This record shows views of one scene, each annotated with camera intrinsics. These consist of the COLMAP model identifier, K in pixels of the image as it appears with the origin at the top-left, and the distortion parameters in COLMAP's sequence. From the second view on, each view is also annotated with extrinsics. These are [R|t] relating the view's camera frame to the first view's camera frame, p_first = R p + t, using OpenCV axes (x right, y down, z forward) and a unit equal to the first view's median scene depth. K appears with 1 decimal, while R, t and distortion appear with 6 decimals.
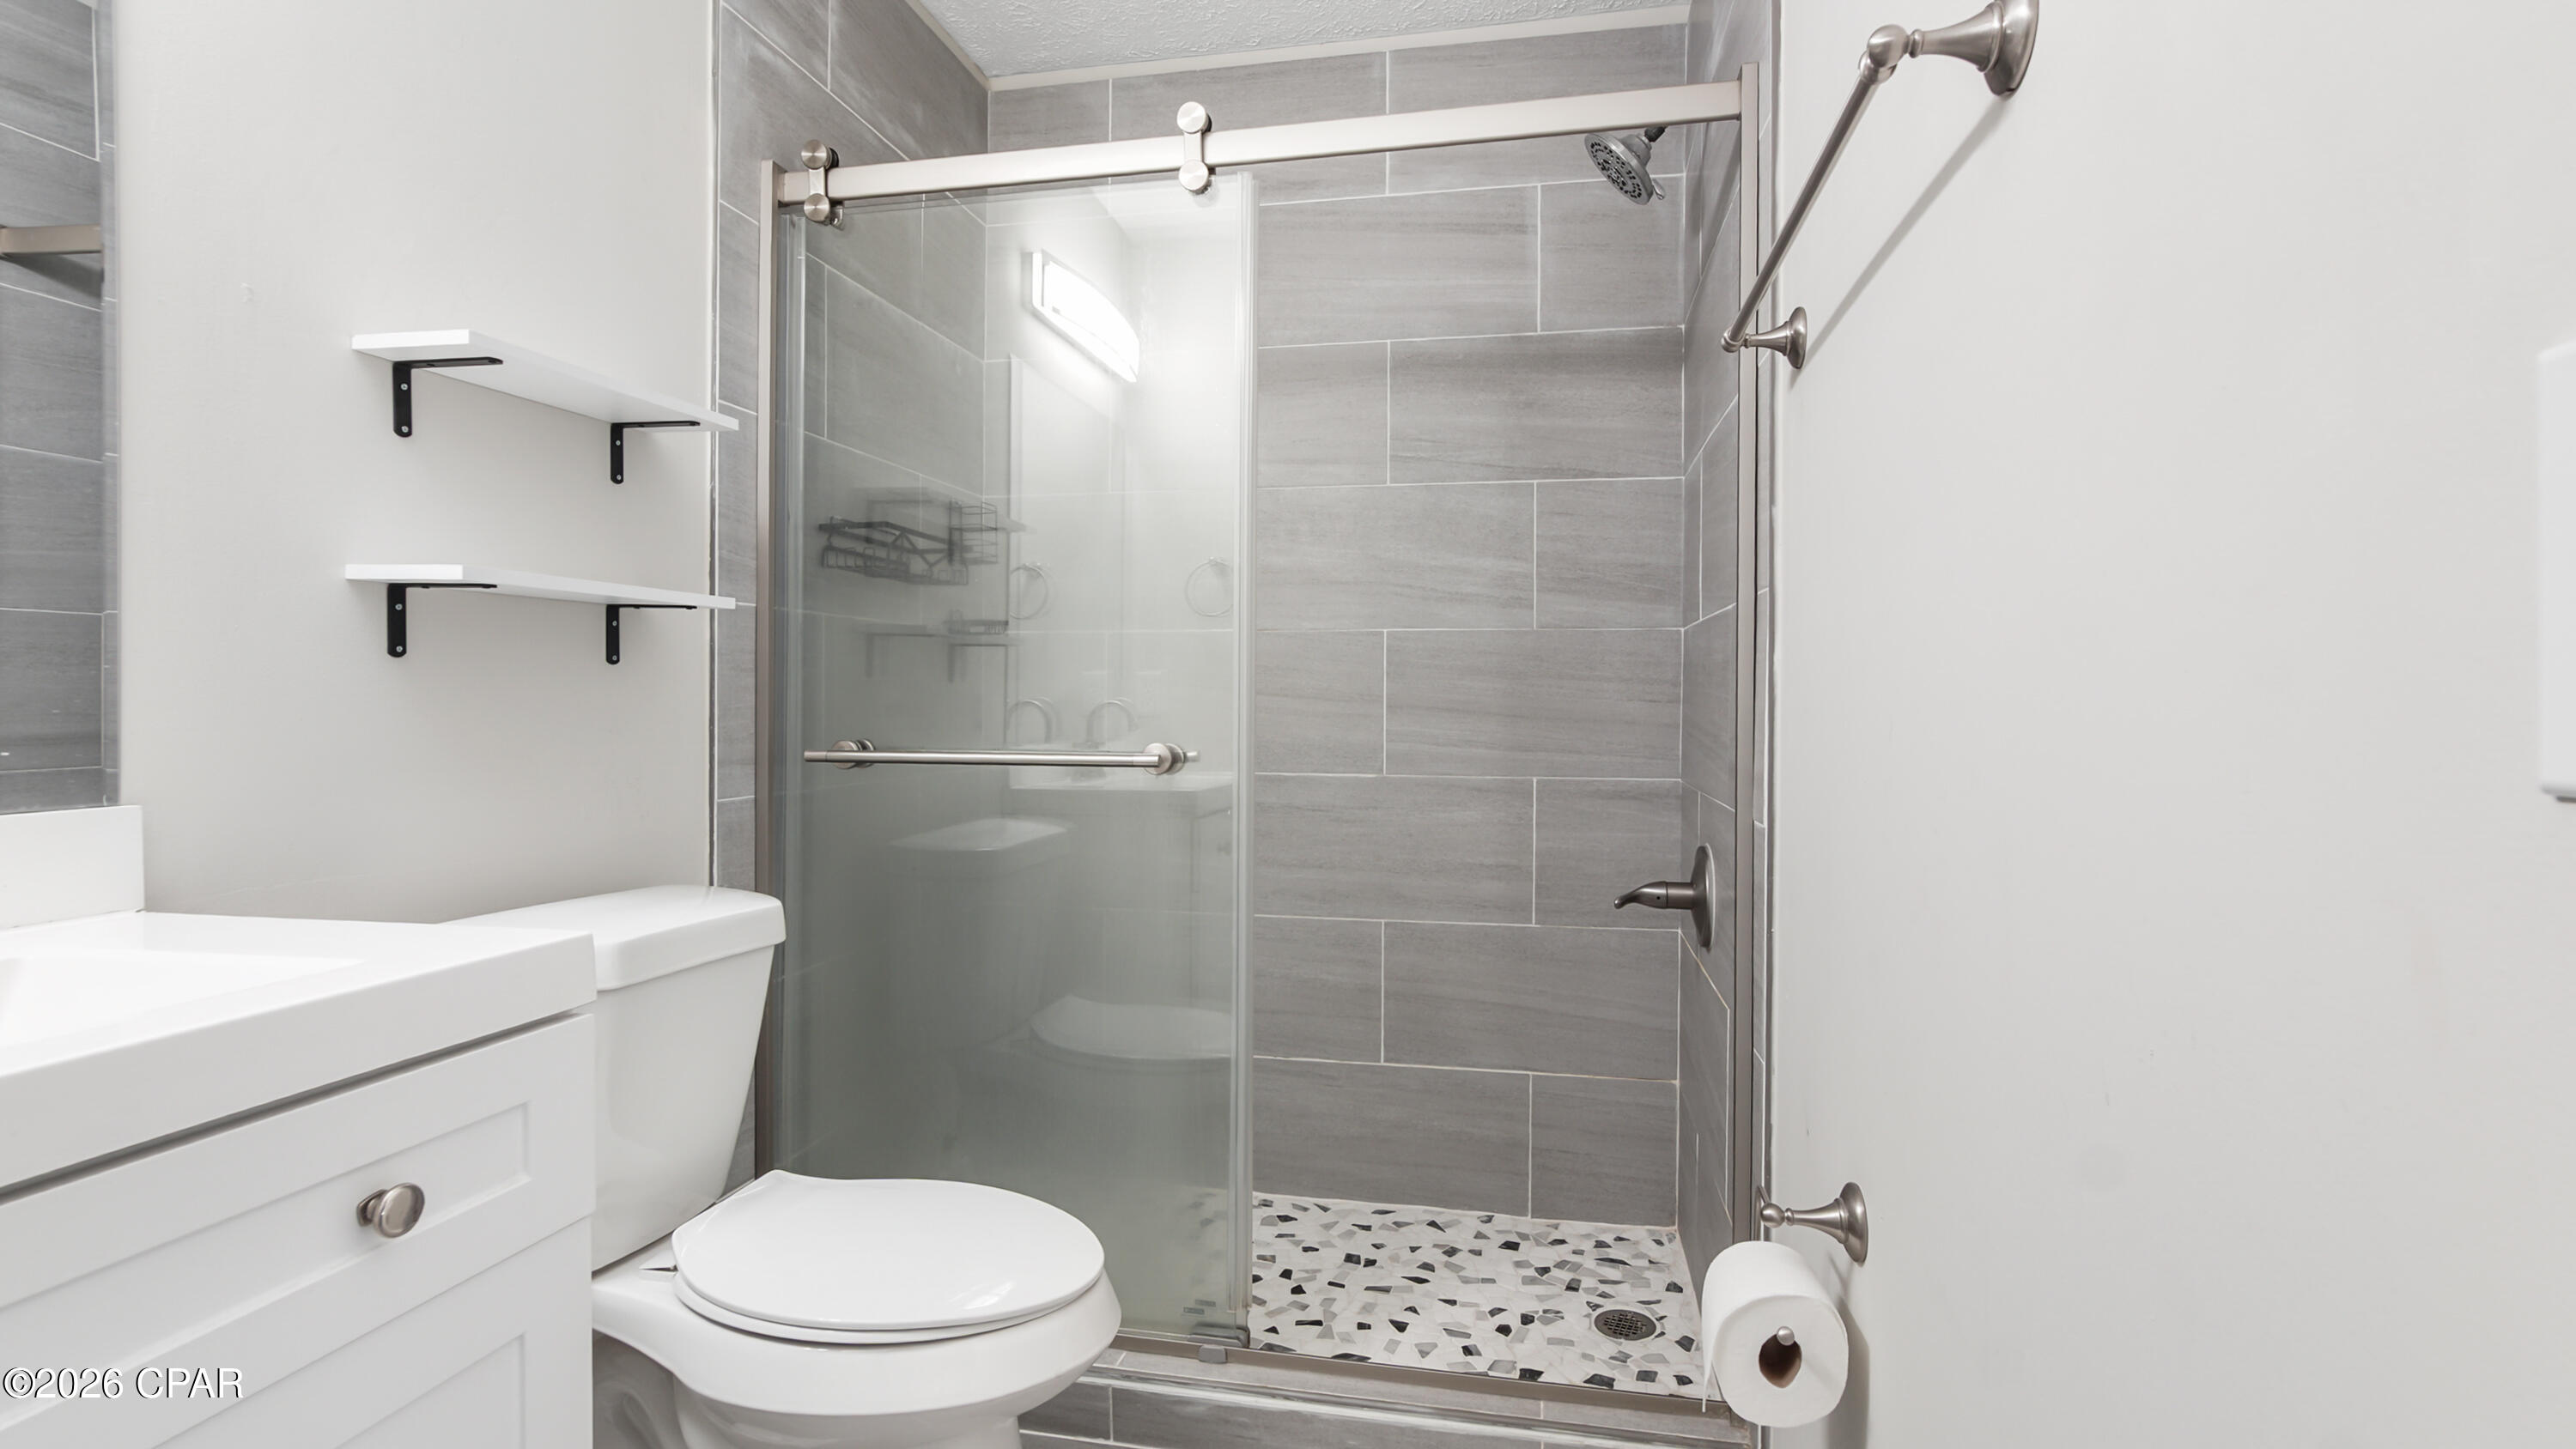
lens RADIAL K [[1226.5, 0, 1291.2], [0, 1226.5, 714.4], [0, 0, 1]] dist [0.027491, 0.000785]
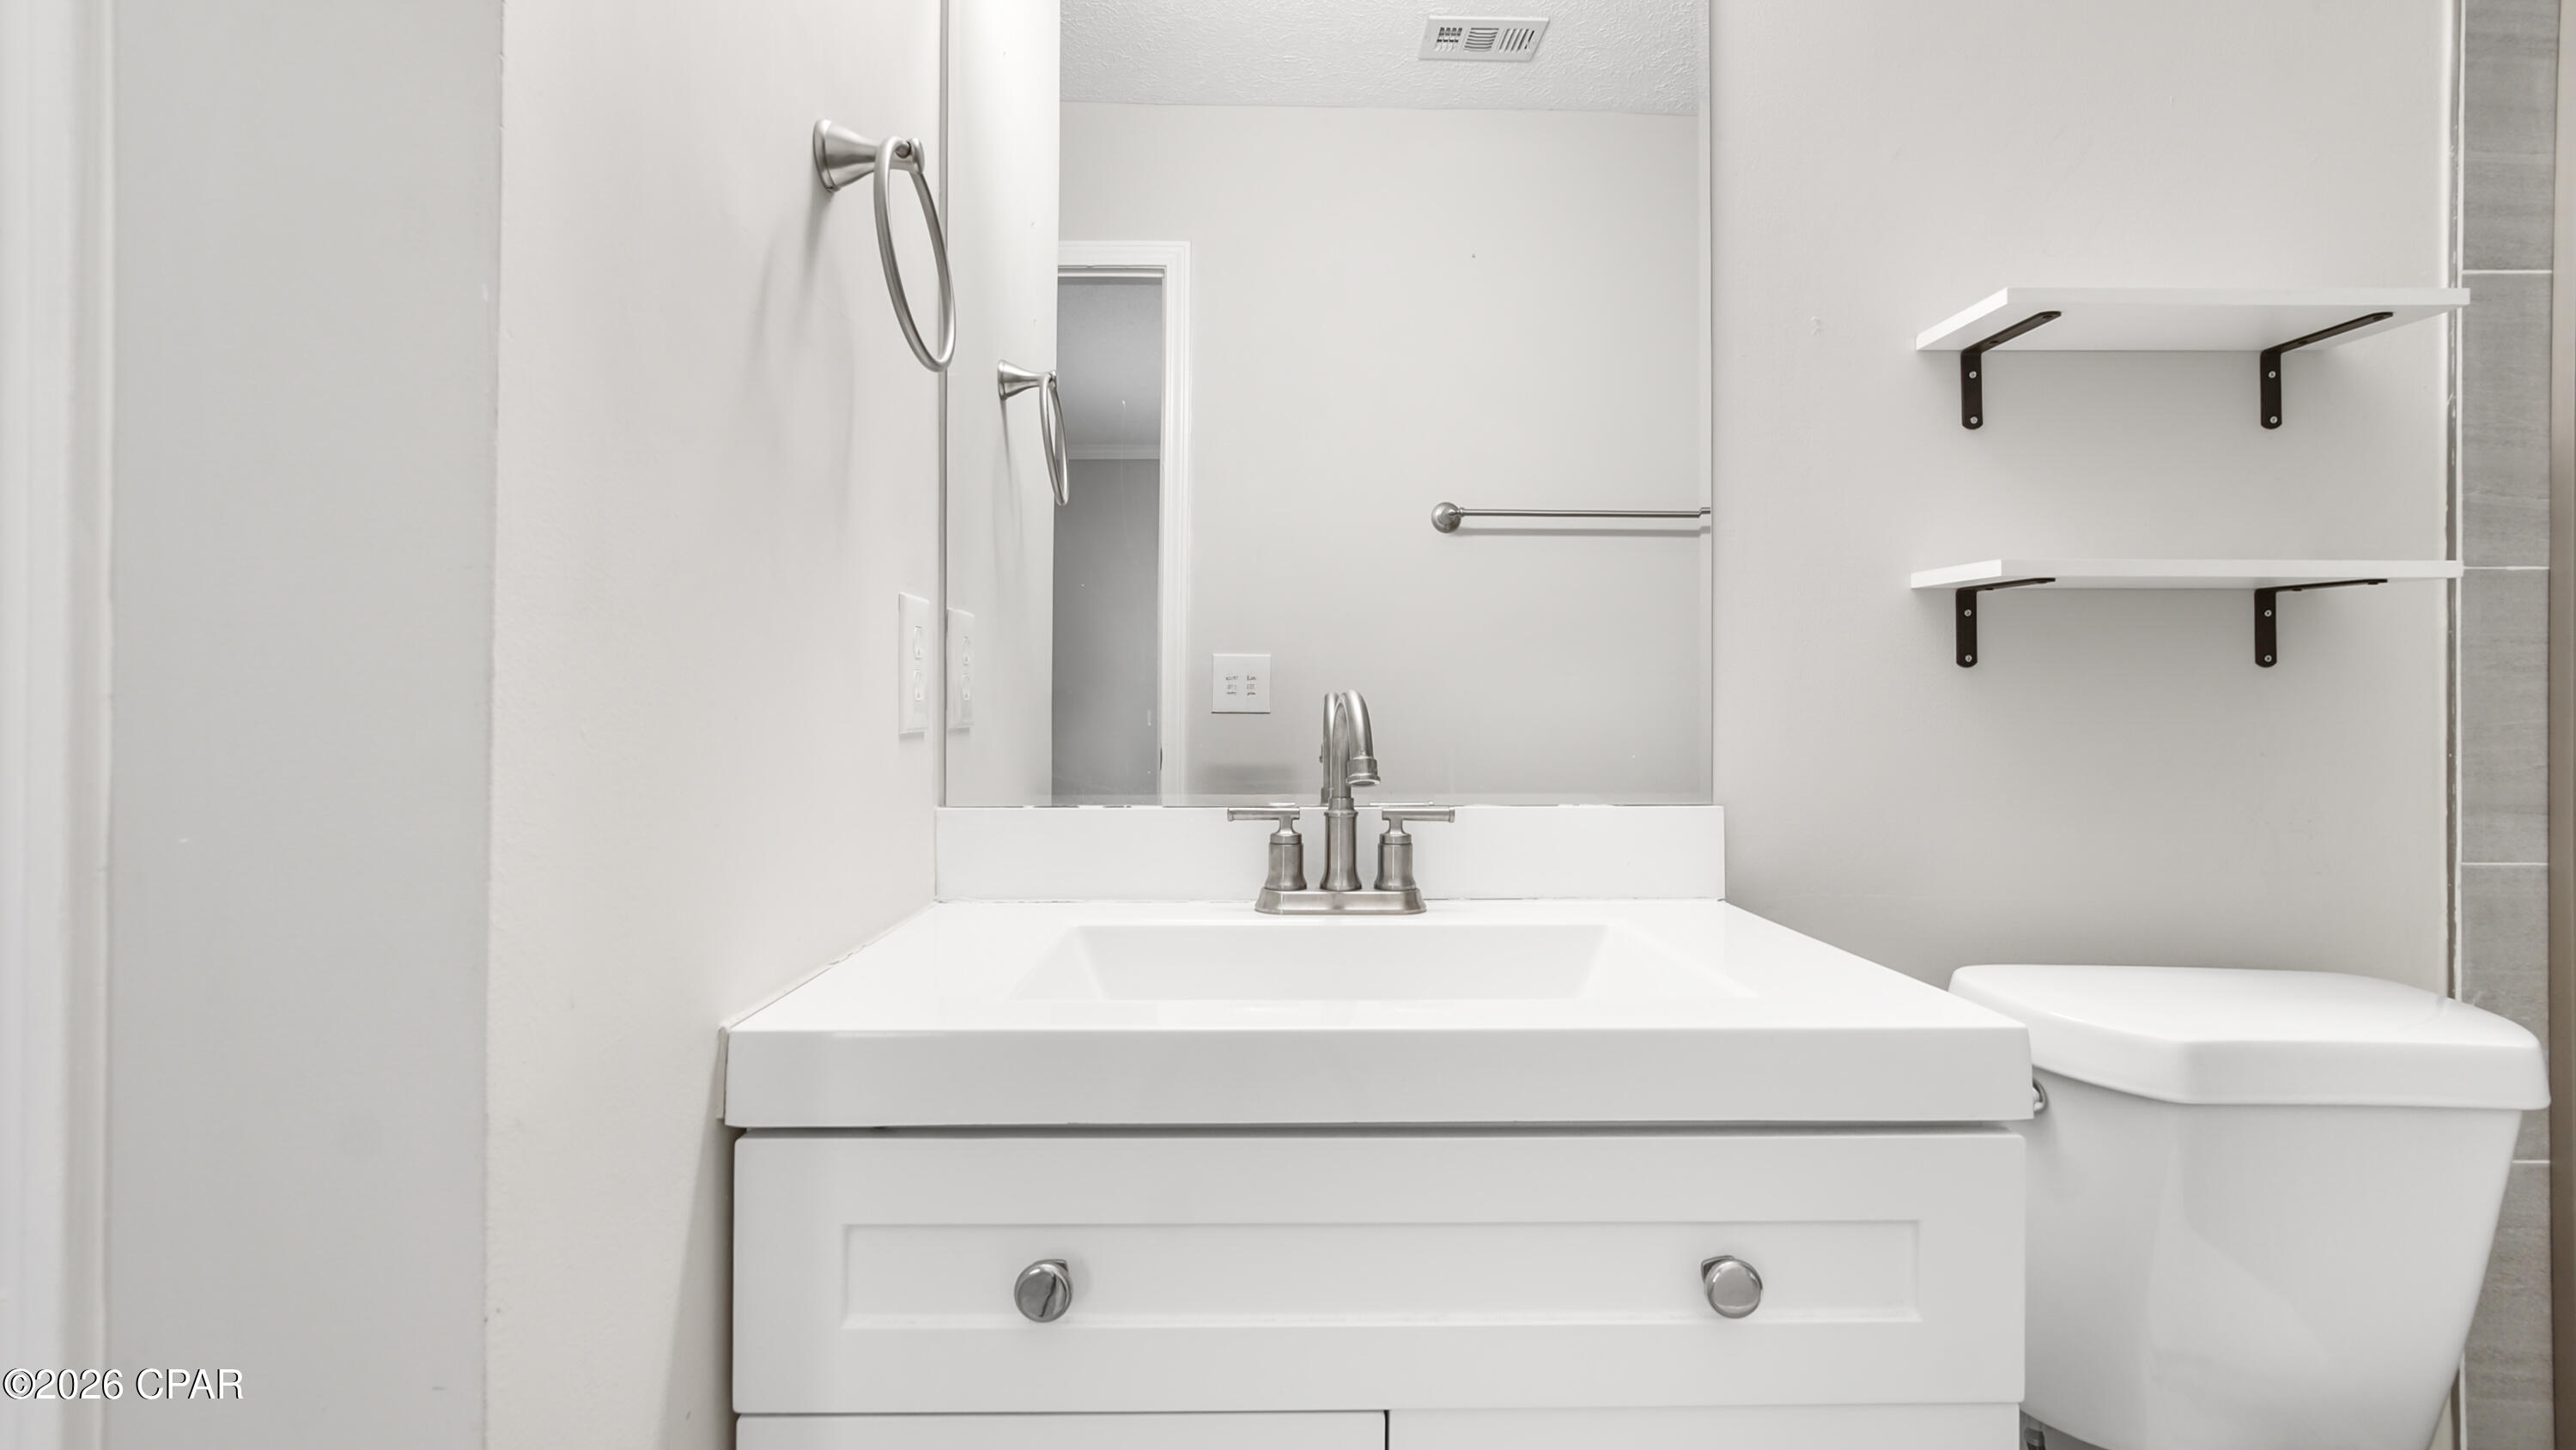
lens RADIAL K [[1226.6, 0, 1307.5], [0, 1226.6, 693.9], [0, 0, 1]] dist [0.027491, 0.000785]
pose [[0.269551, -0.011421, -0.962918, 0.027116], [-0.012753, 0.999800, -0.015428, -0.004288], [0.962902, 0.016438, 0.269352, 0.209086]]
